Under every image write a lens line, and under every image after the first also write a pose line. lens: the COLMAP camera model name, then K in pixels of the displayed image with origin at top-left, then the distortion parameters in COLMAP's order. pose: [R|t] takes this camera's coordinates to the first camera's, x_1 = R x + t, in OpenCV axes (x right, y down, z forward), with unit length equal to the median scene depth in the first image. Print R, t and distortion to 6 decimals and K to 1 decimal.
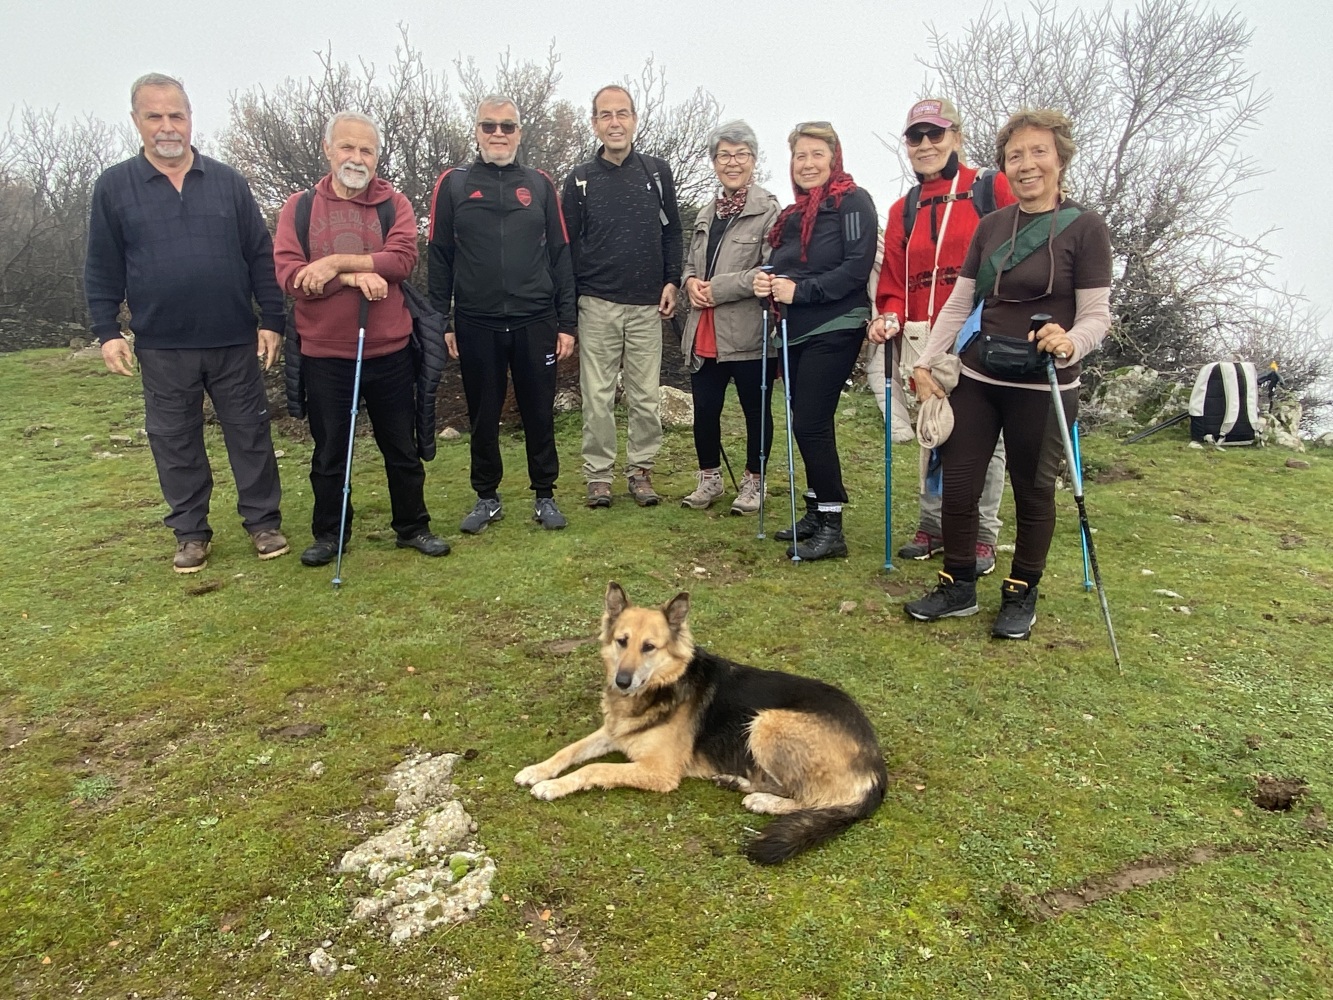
lens RADIAL K [[985.3, 0, 666.5], [0, 985.3, 500.0], [0, 0, 1]] dist [0.024106, -0.010814]
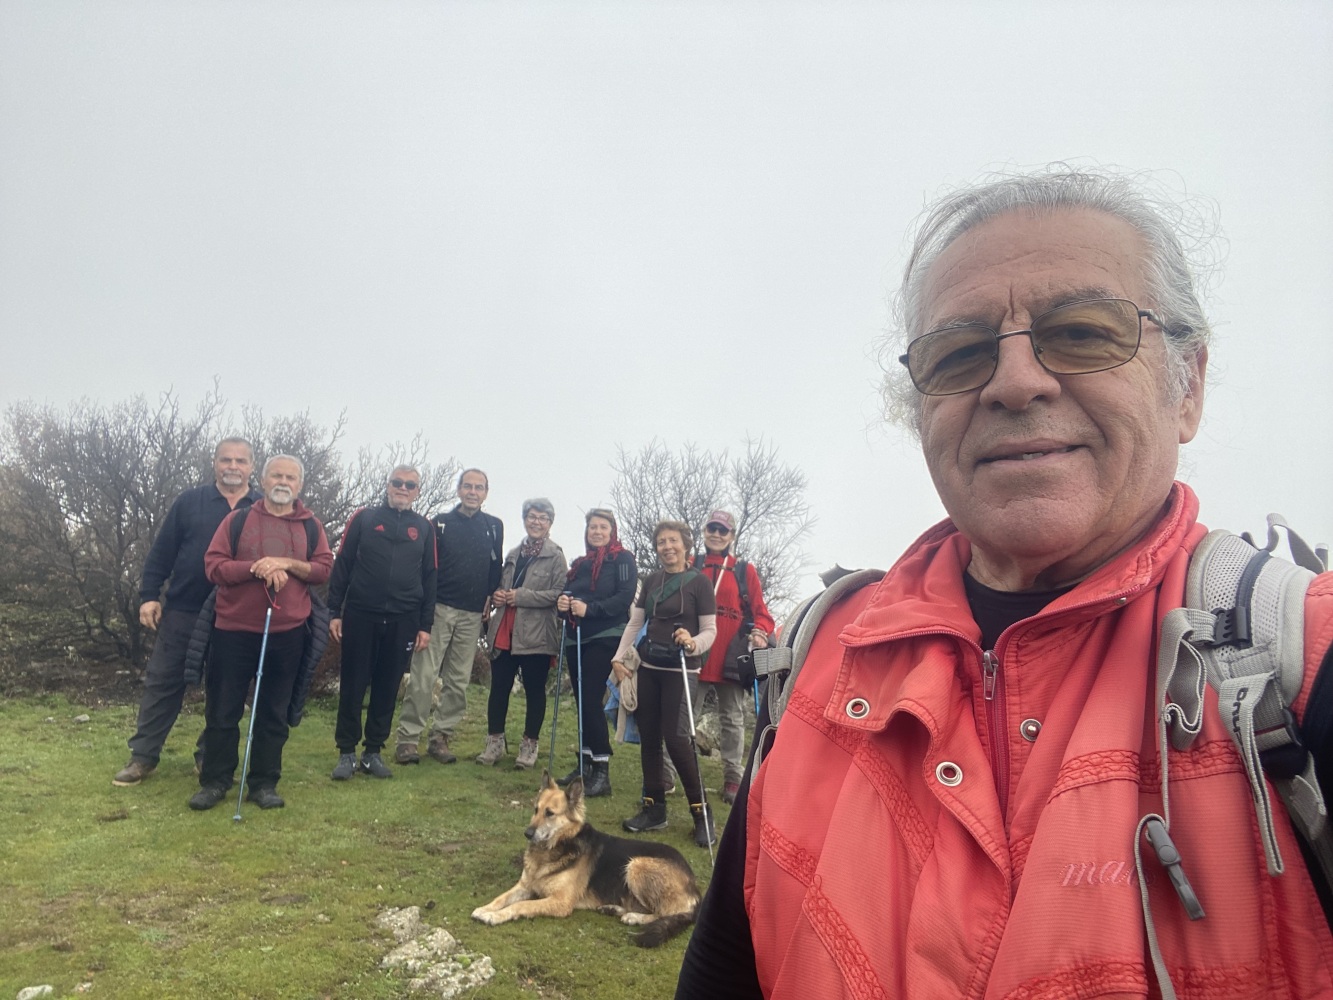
lens RADIAL K [[911.6, 0, 666.5], [0, 911.6, 500.0], [0, 0, 1]] dist [0.004686, -0.000031]
pose [[0.914579, 0.130095, 0.382911, -0.317867], [0.005518, 0.942741, -0.333480, 0.099164], [-0.404370, 0.307107, 0.861493, -0.318467]]
